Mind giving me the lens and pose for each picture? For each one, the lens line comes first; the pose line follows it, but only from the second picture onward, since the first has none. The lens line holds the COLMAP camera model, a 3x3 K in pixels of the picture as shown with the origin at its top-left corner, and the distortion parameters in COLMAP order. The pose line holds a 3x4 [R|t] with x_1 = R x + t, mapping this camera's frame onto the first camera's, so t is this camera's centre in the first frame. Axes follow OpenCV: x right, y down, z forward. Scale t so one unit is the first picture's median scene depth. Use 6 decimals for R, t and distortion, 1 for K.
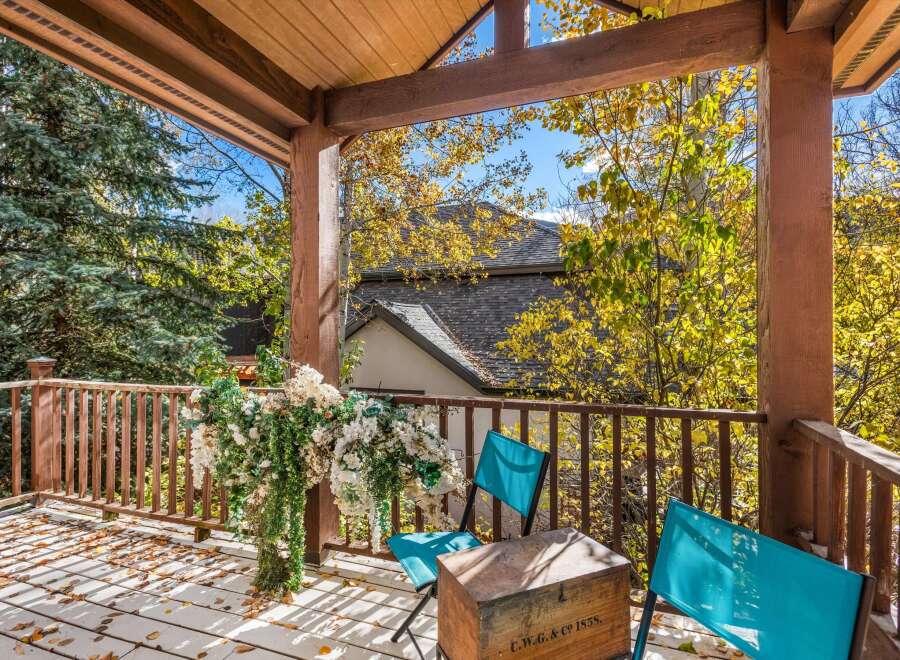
lens RADIAL K [[462.4, 0, 450.5], [0, 462.4, 324.1], [0, 0, 1]] dist [0.002113, -0.001376]
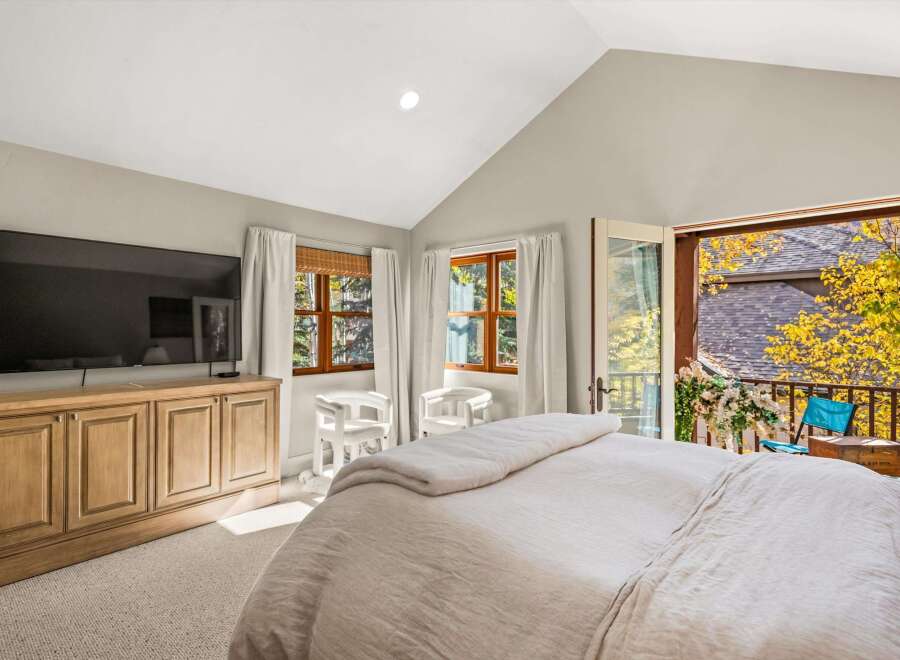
lens RADIAL K [[462.4, 0, 450.5], [0, 462.4, 324.1], [0, 0, 1]] dist [0.002113, -0.001376]
pose [[0.928102, -0.002210, -0.372320, -0.214574], [0.002801, 0.999996, 0.001045, -0.029487], [0.372316, -0.002013, 0.928104, -0.496263]]
